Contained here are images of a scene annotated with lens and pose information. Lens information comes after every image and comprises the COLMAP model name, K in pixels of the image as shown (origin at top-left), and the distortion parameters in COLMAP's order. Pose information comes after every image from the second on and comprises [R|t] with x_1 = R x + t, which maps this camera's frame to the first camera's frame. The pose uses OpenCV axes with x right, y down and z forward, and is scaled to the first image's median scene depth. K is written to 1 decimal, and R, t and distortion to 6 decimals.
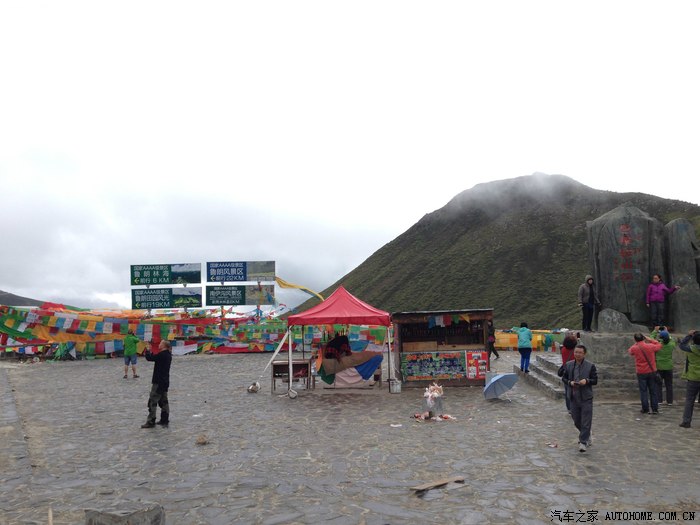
lens RADIAL K [[657.5, 0, 349.3], [0, 657.5, 265.4], [0, 0, 1]] dist [0.021554, 0.000000]
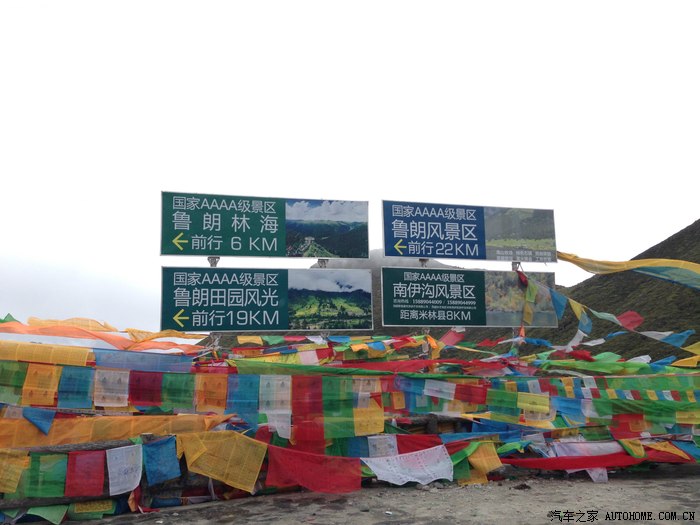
lens RADIAL K [[657.5, 0, 350.7], [0, 657.5, 257.9], [0, 0, 1]] dist [0.021554, 0.000000]
pose [[0.973448, 0.040823, 0.225238, -0.312699], [-0.013013, 0.992247, -0.123601, 0.069206], [-0.228537, 0.117388, 0.966432, 0.673417]]
